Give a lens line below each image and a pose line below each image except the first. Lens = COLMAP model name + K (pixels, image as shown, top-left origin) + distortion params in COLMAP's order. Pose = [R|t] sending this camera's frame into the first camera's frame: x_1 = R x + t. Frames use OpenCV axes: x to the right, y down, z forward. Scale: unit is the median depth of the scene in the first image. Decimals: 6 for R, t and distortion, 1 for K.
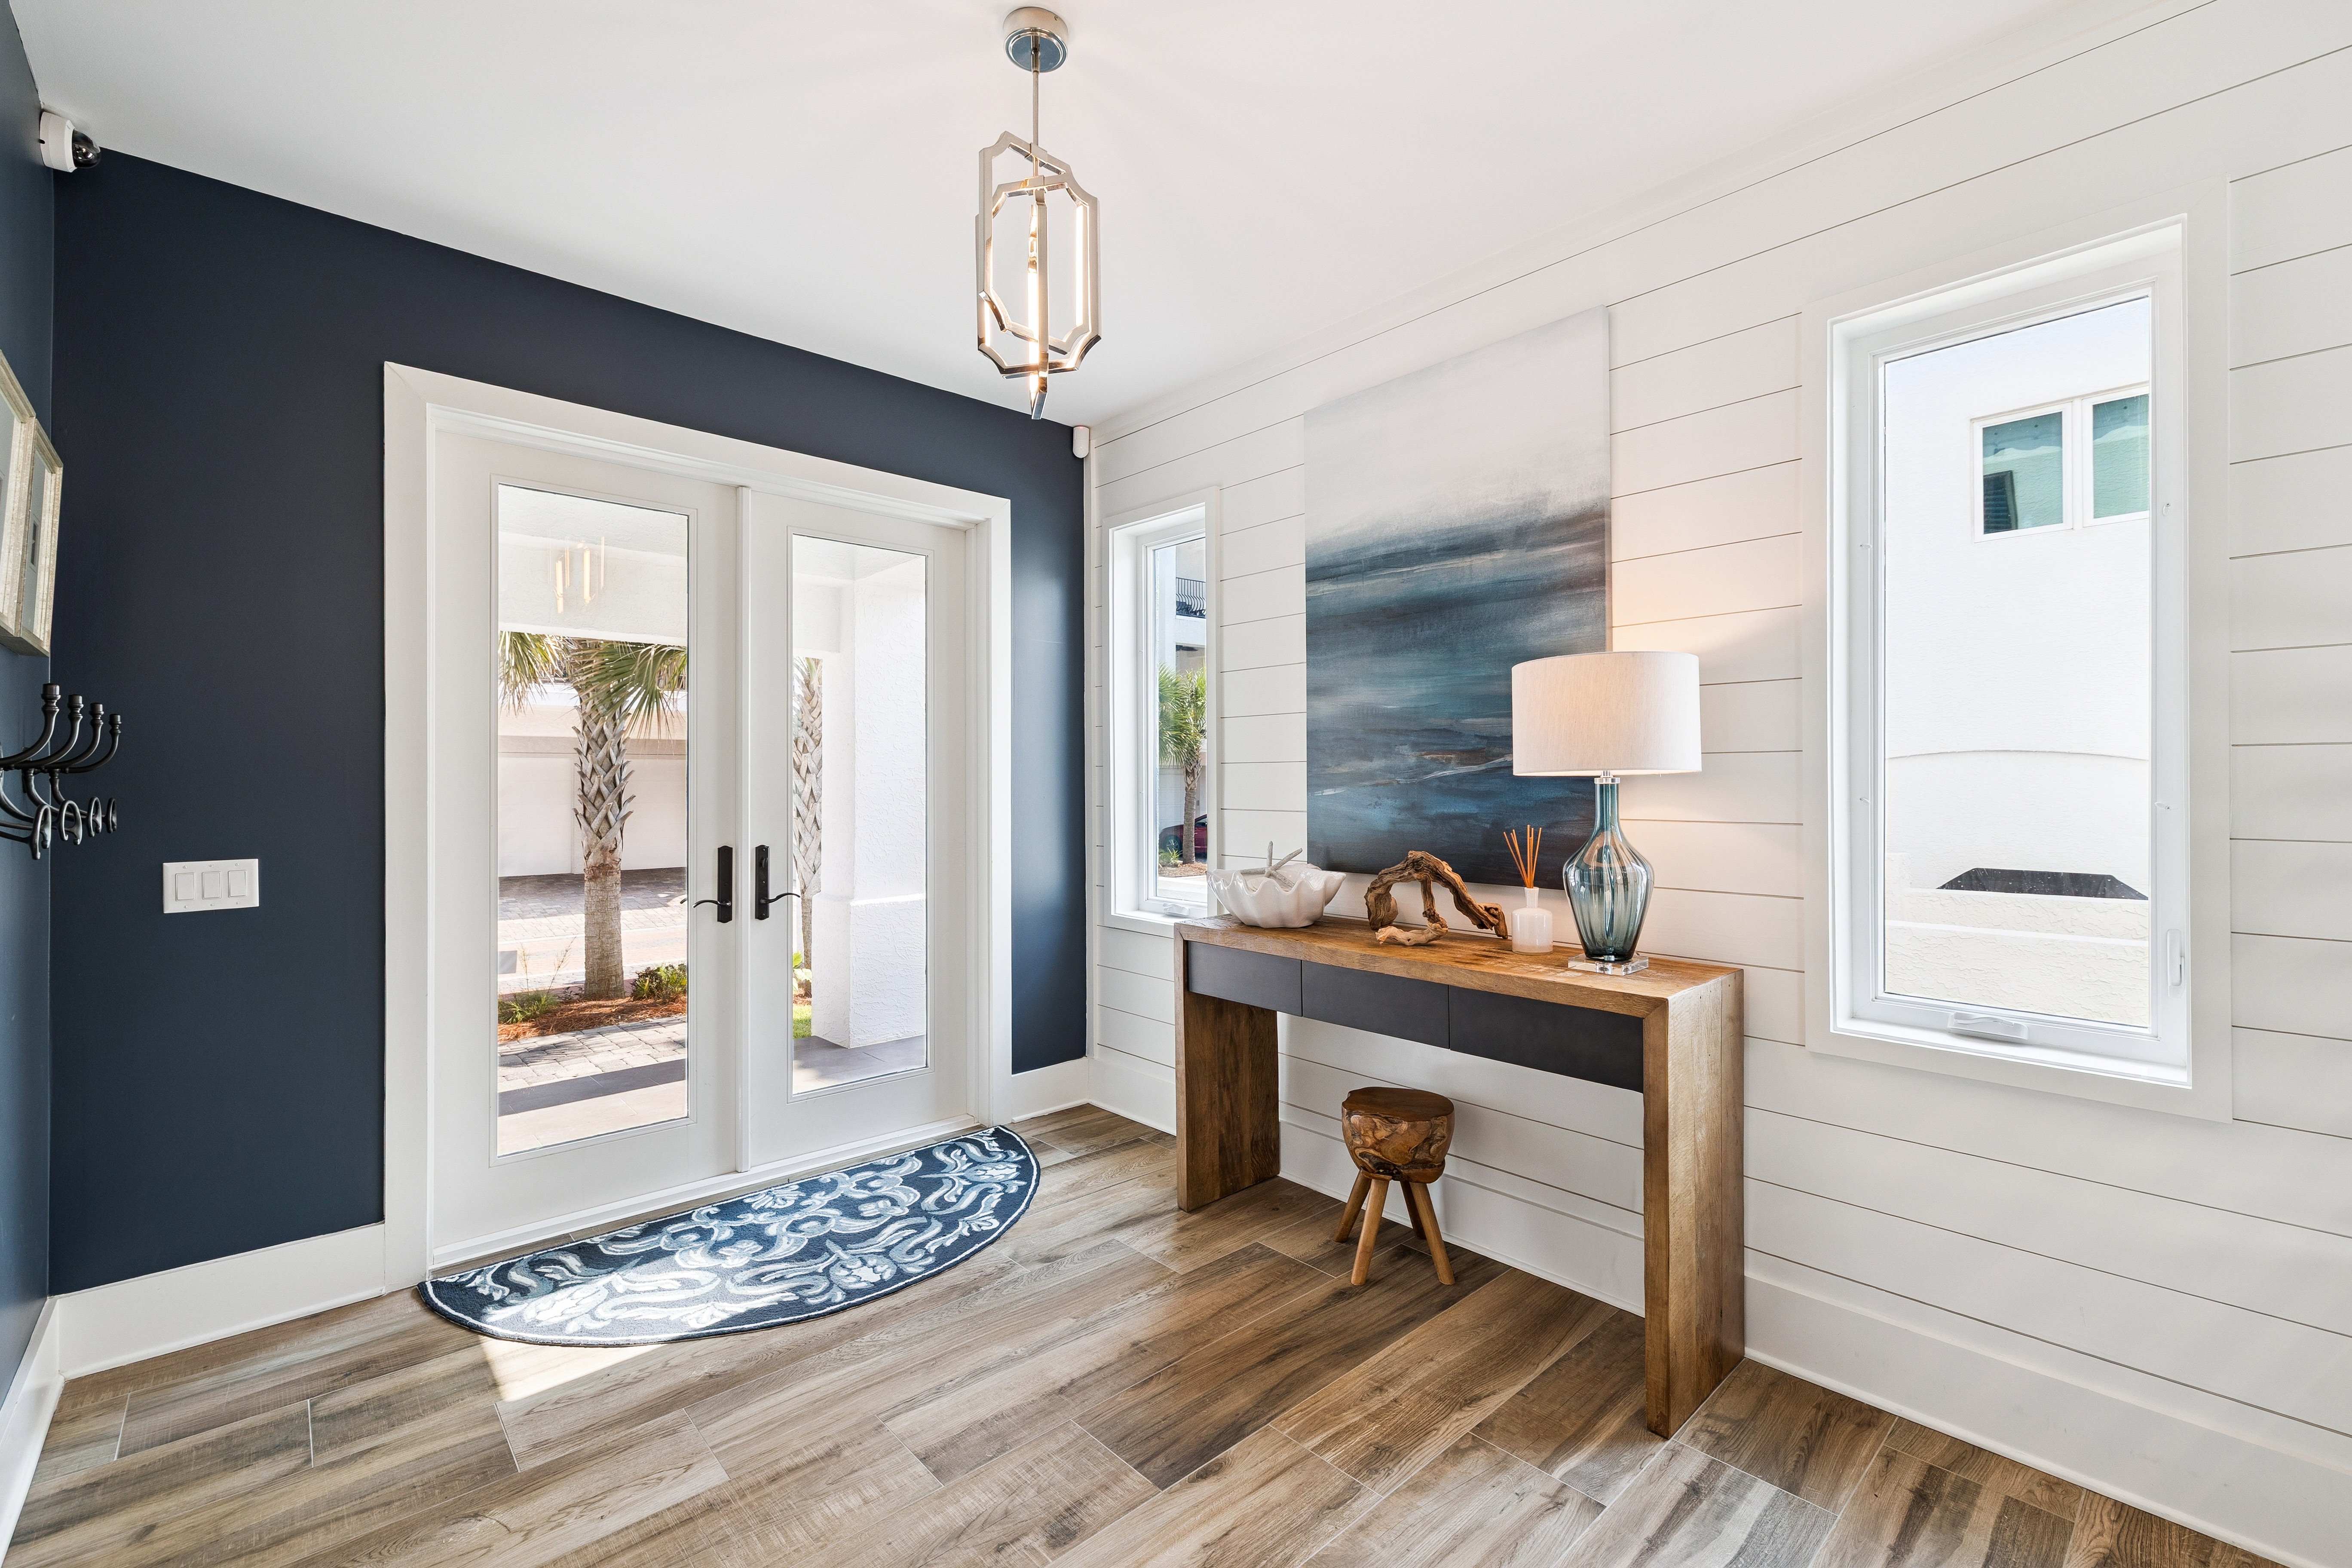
lens RADIAL K [[999.1, 0, 1182.1], [0, 999.1, 775.0], [0, 0, 1]] dist [-0.000099, -0.000187]
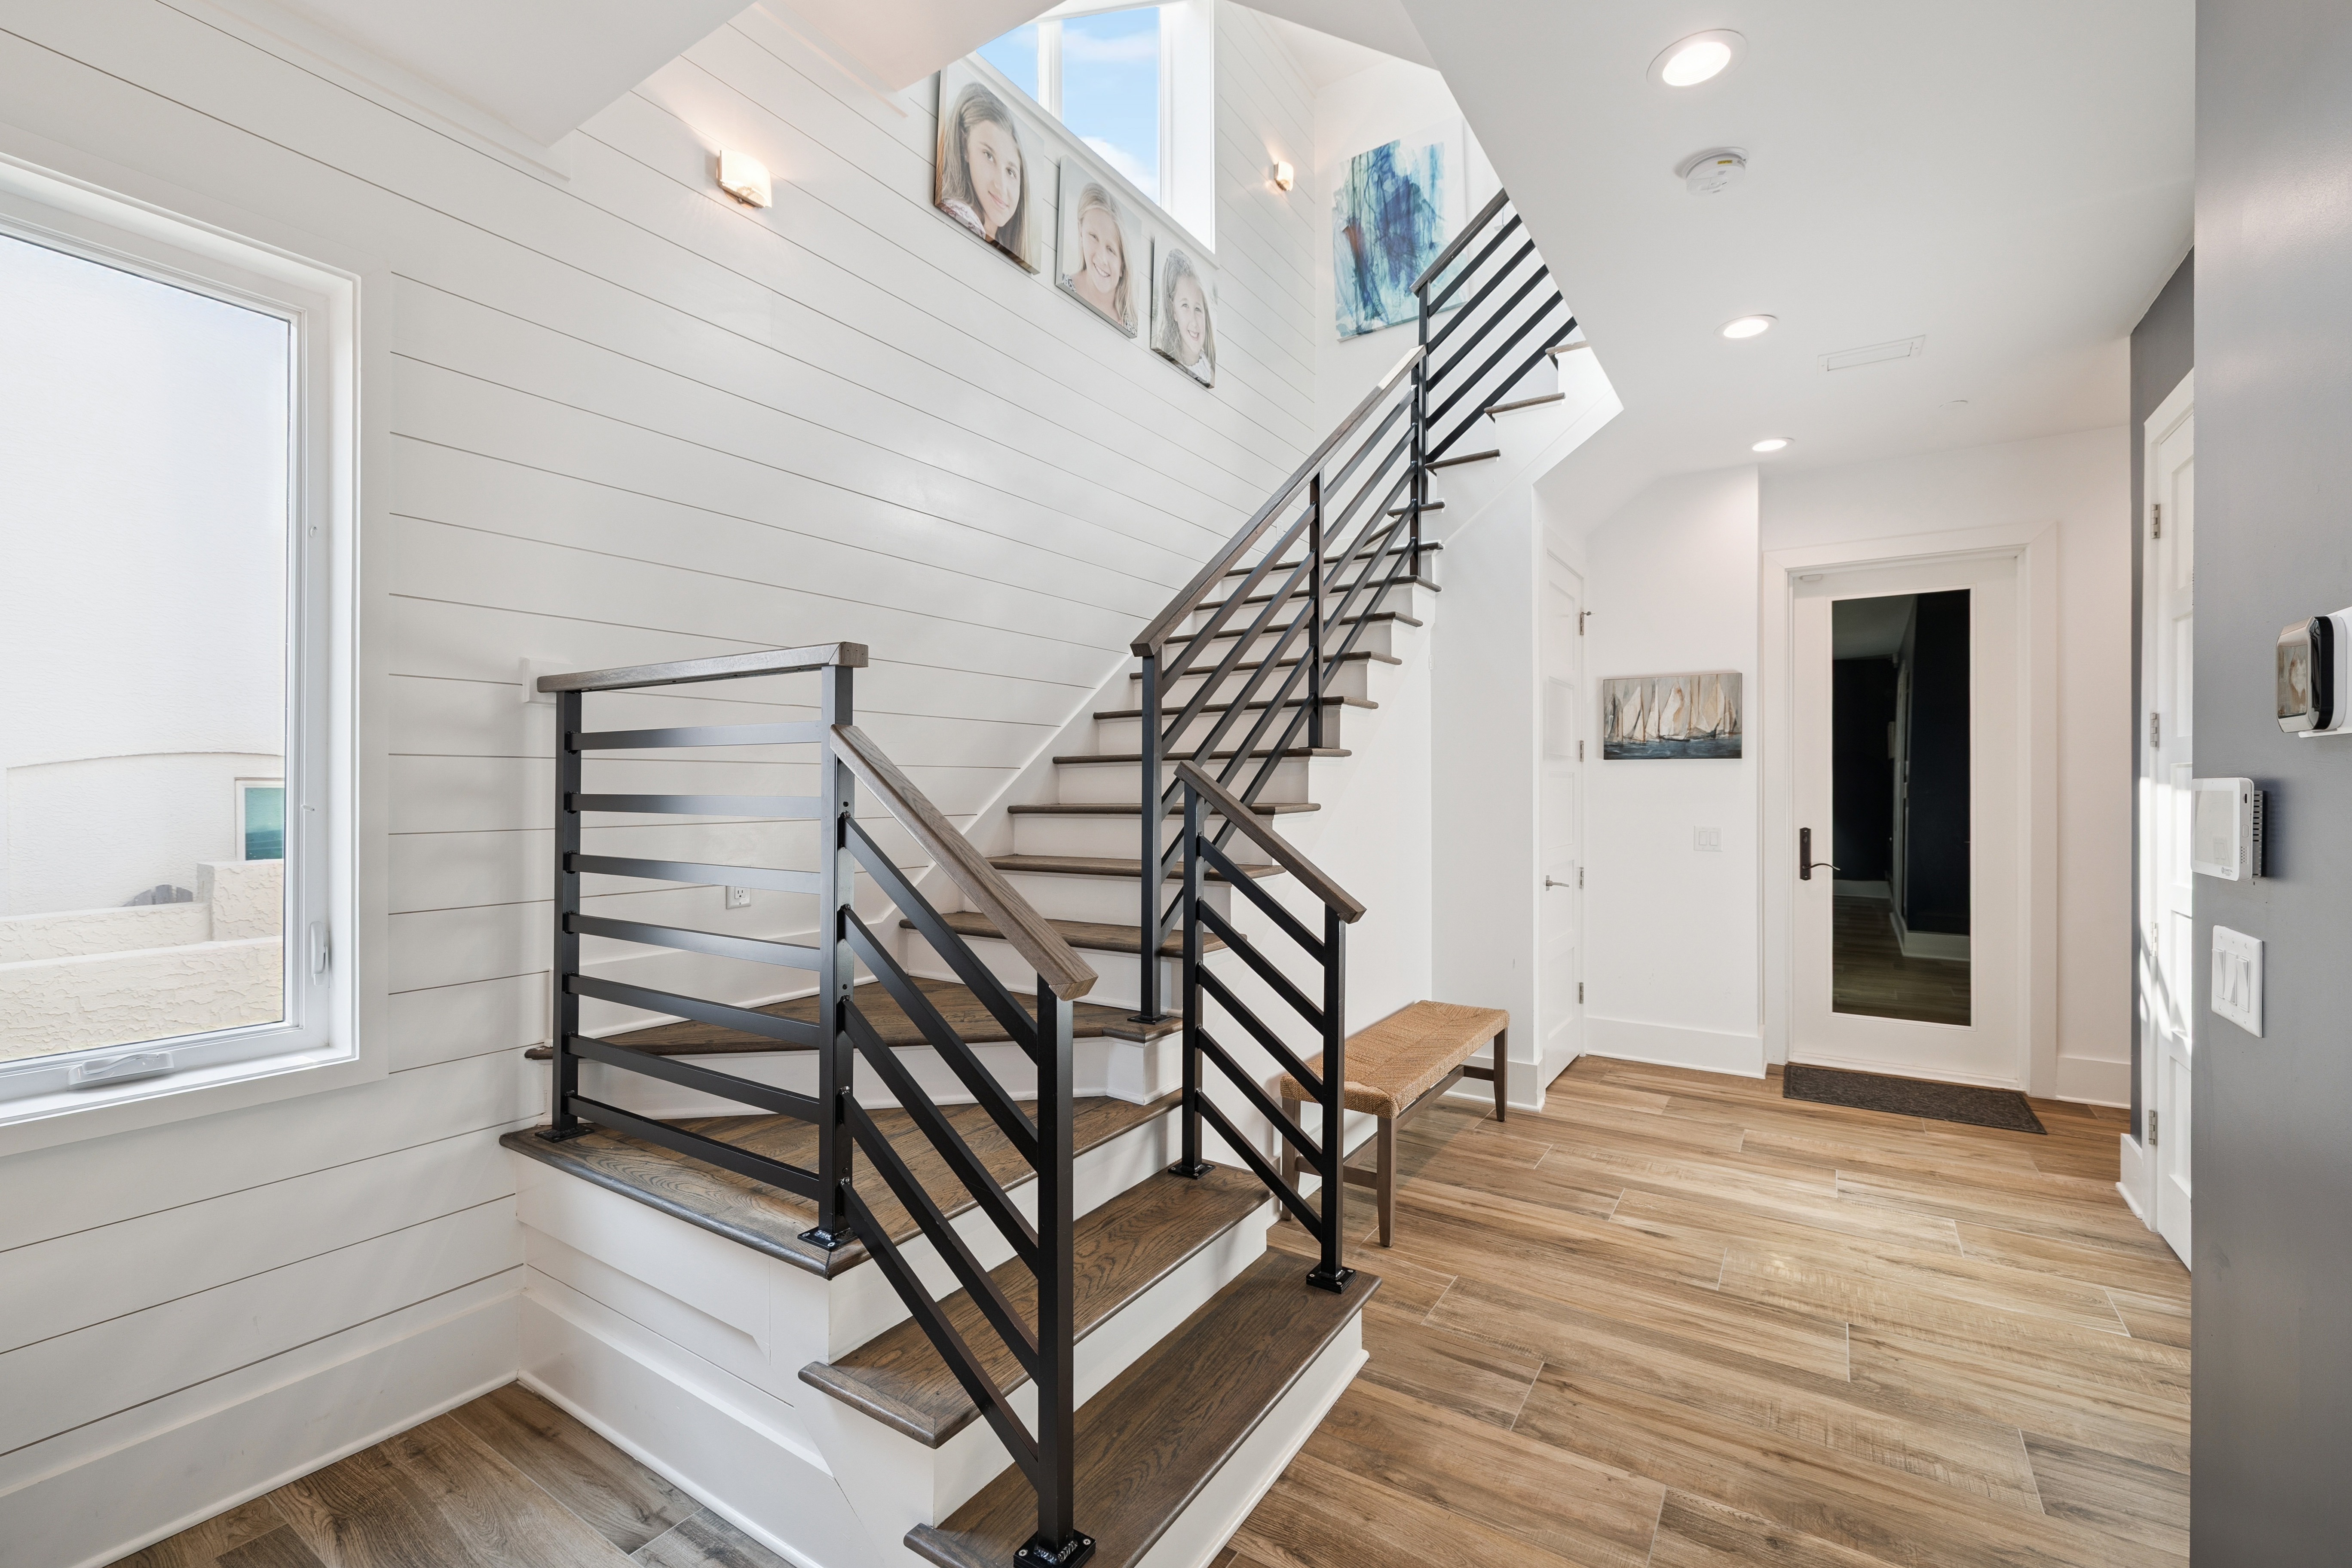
lens RADIAL K [[999.1, 0, 1182.1], [0, 999.1, 775.0], [0, 0, 1]] dist [-0.000099, -0.000187]
pose [[-0.246072, 0.009531, 0.969205, -0.304050], [-0.005915, 0.999918, -0.011334, 0.002401], [-0.969234, -0.008521, -0.245995, 0.376717]]
